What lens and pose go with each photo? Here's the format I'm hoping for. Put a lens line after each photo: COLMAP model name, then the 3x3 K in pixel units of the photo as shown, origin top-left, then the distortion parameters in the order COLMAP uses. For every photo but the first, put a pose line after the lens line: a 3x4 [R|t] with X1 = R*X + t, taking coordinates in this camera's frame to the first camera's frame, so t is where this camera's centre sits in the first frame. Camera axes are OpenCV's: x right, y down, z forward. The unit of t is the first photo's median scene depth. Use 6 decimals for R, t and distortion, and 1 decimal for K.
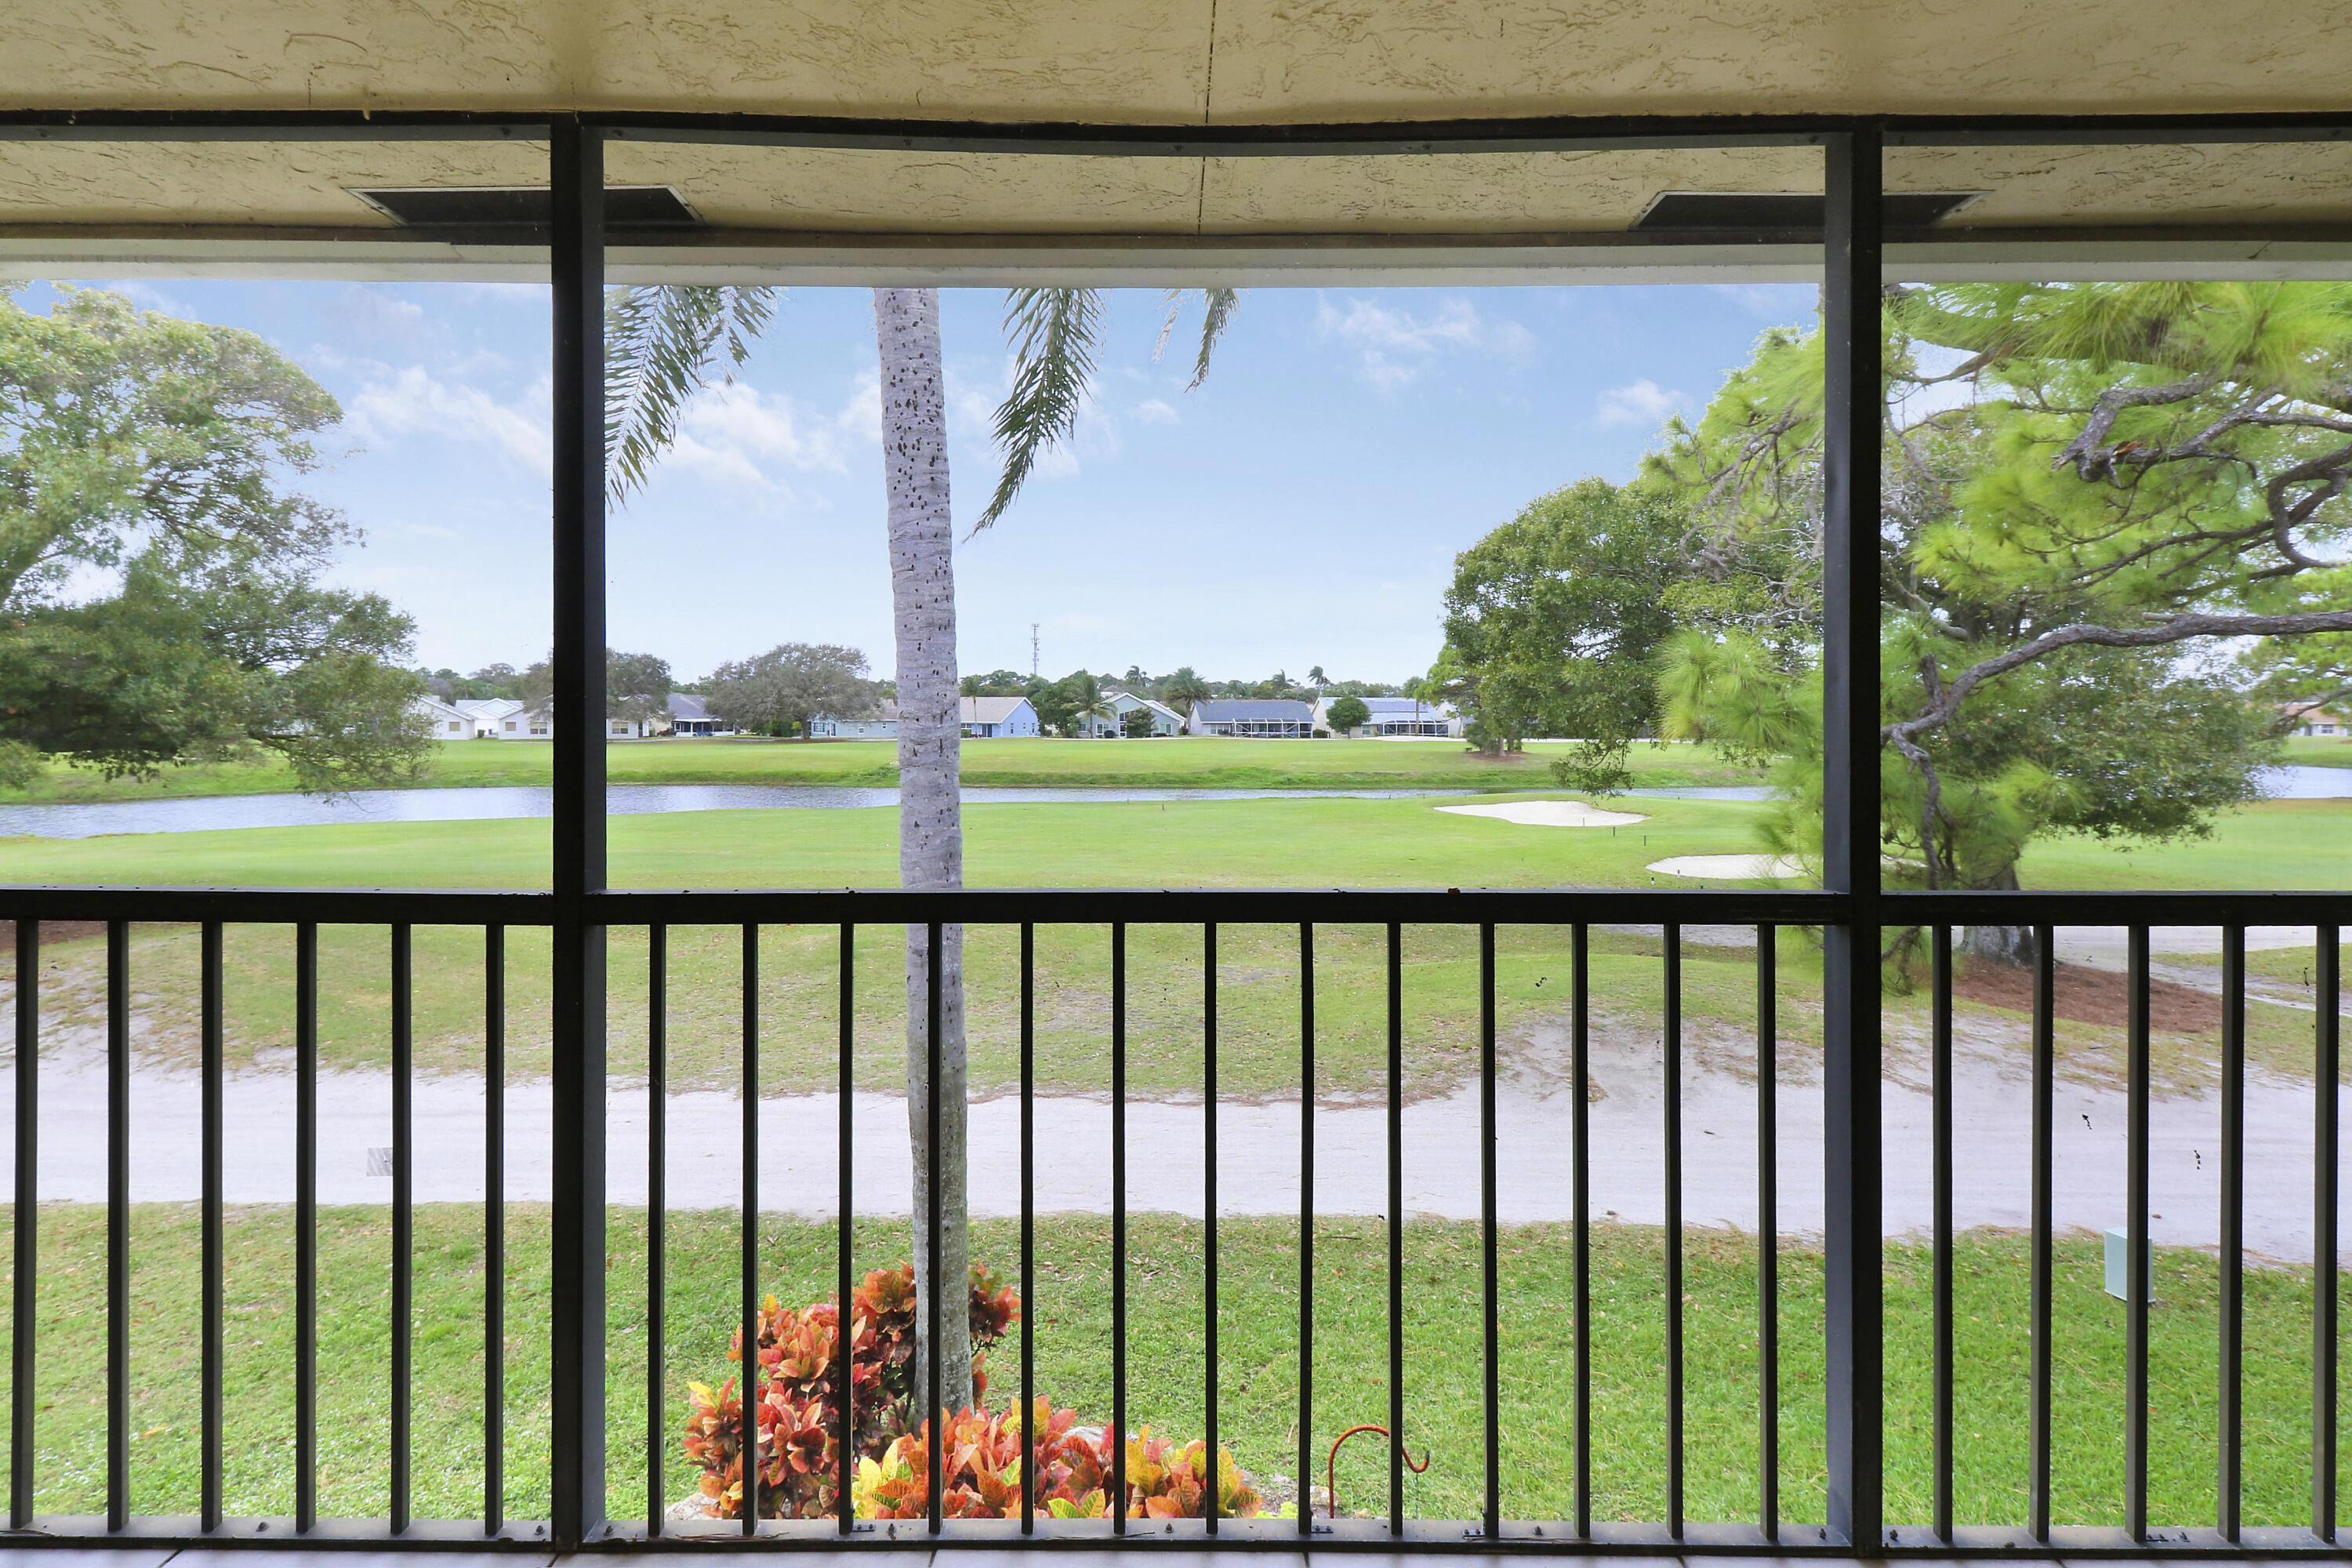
lens RADIAL K [[1117.3, 0, 1174.0], [0, 1117.3, 742.1], [0, 0, 1]] dist [-0.001159, -0.001976]
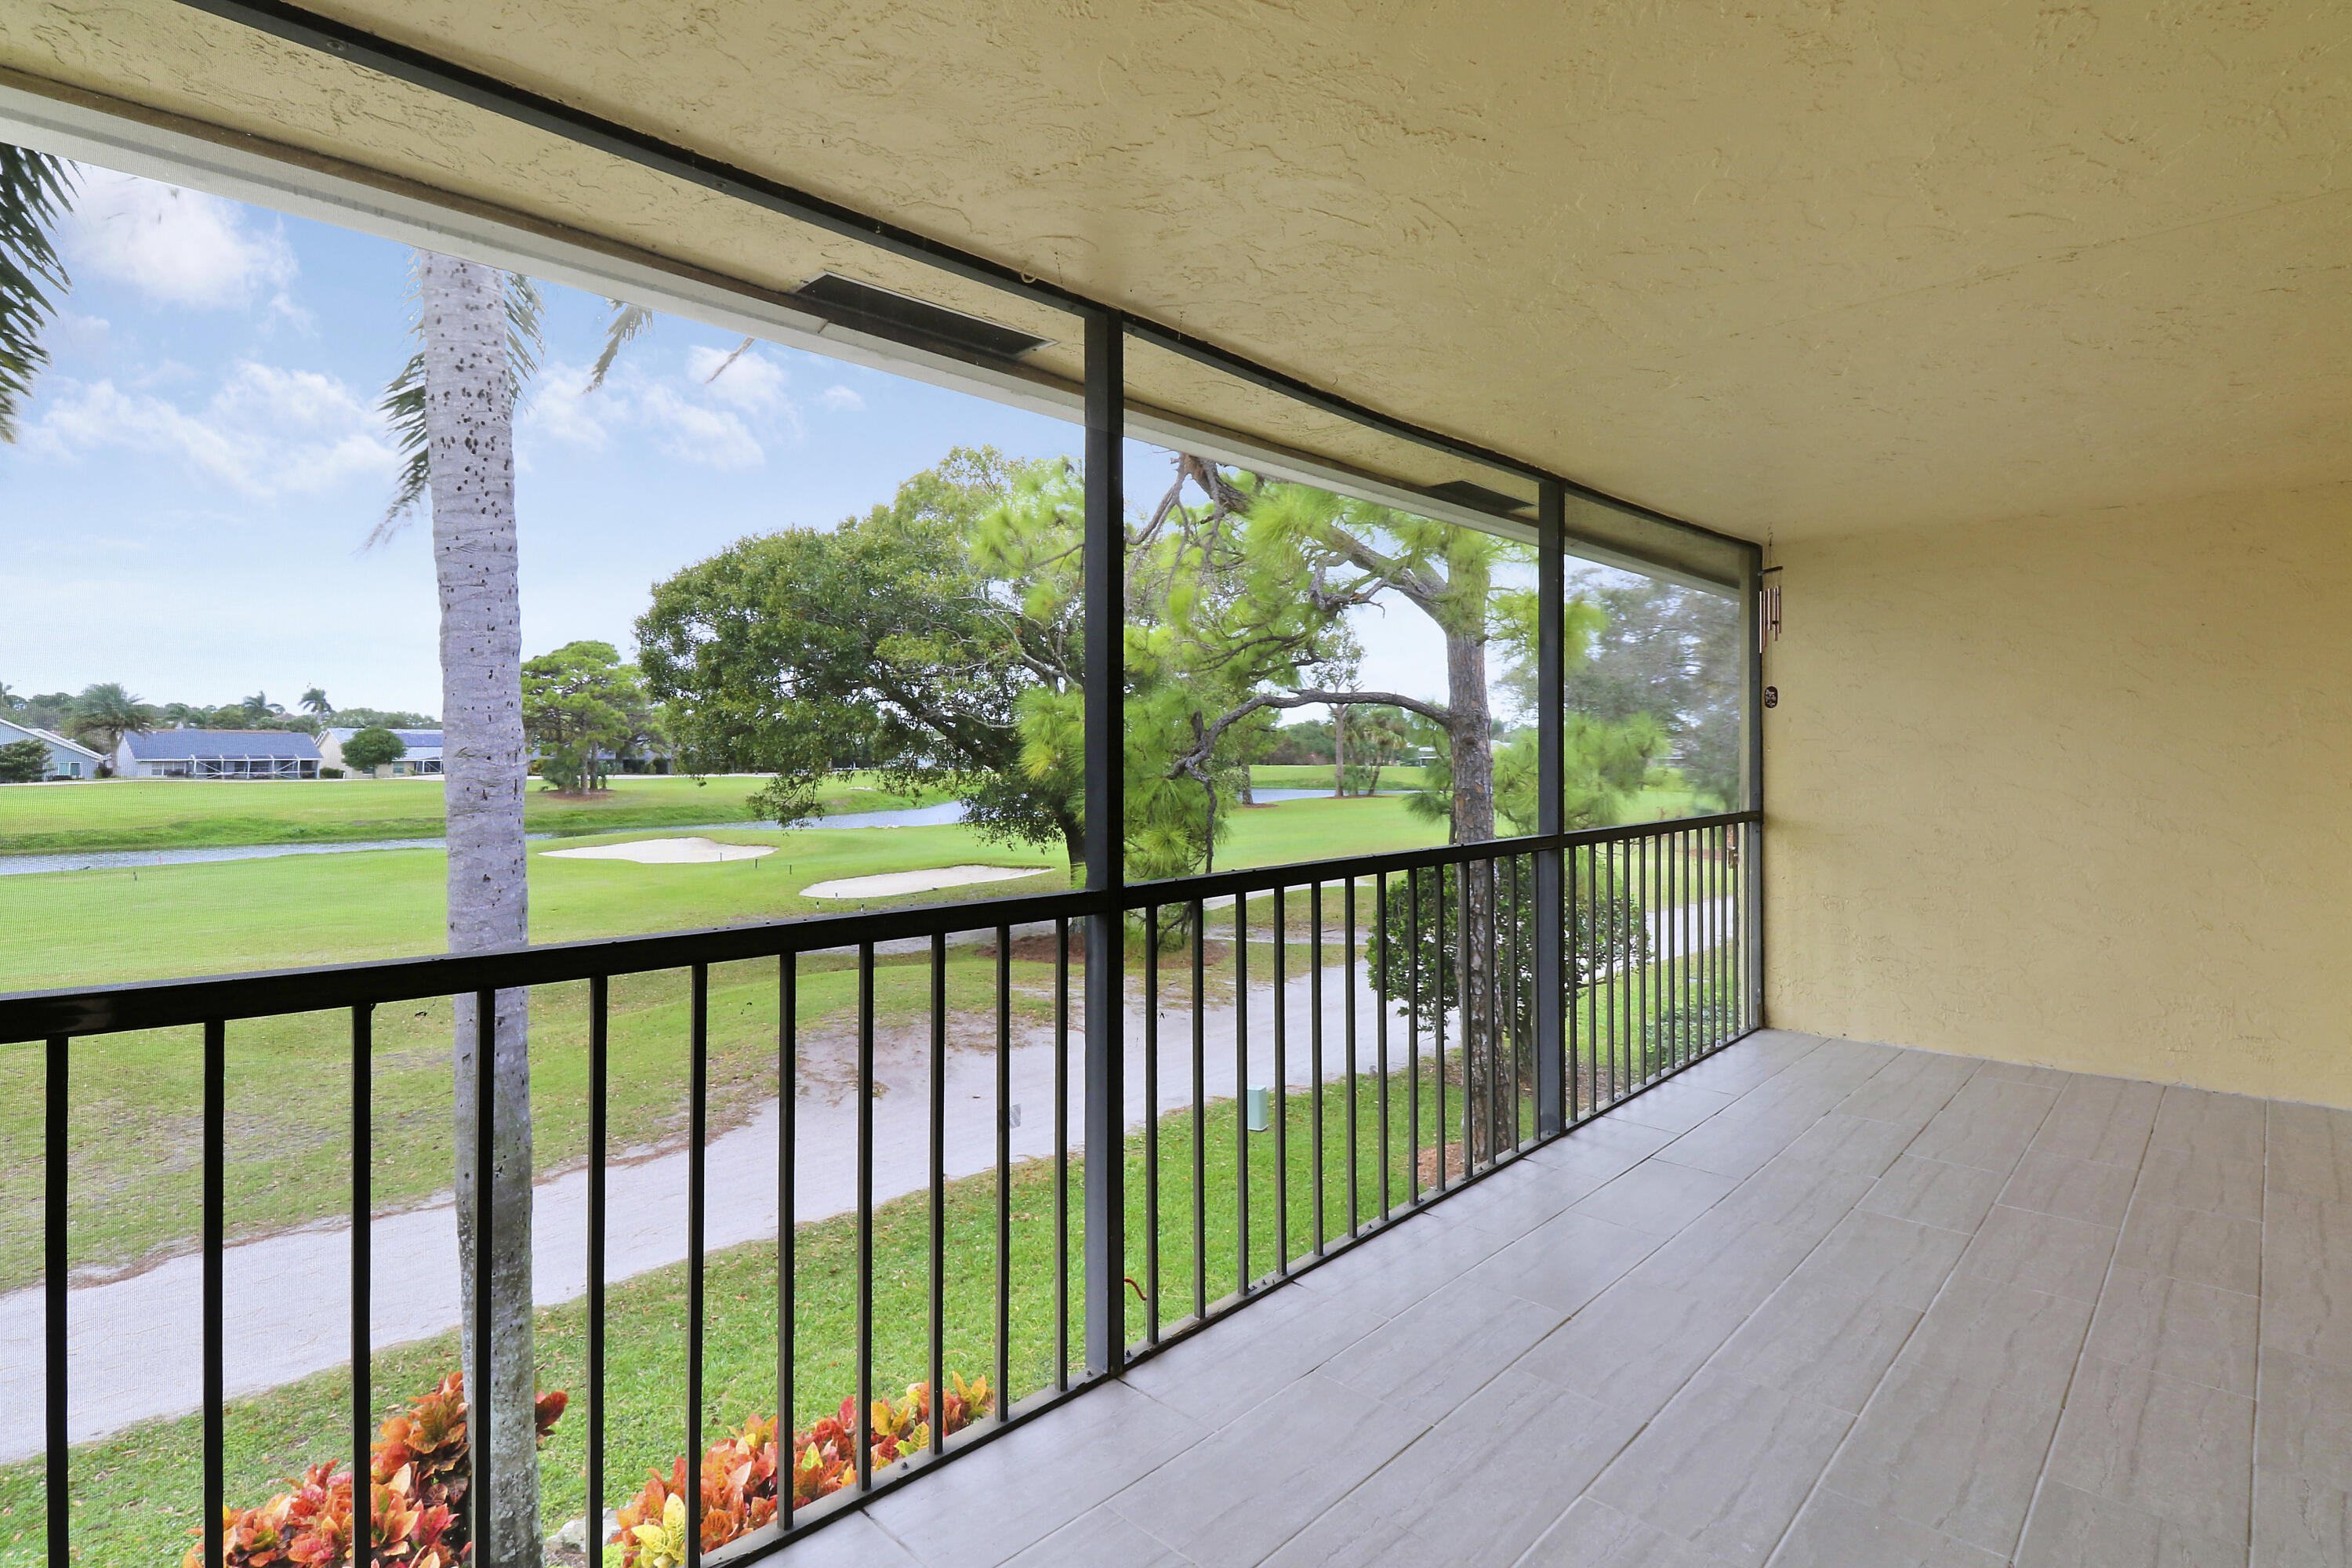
lens RADIAL K [[1125.0, 0, 1181.7], [0, 1125.0, 771.0], [0, 0, 1]] dist [-0.004581, -0.001317]
pose [[0.684945, -0.011999, 0.728496, -0.230184], [0.016240, 0.999867, 0.001200, -0.000740], [-0.728414, 0.011009, 0.685049, 0.002291]]
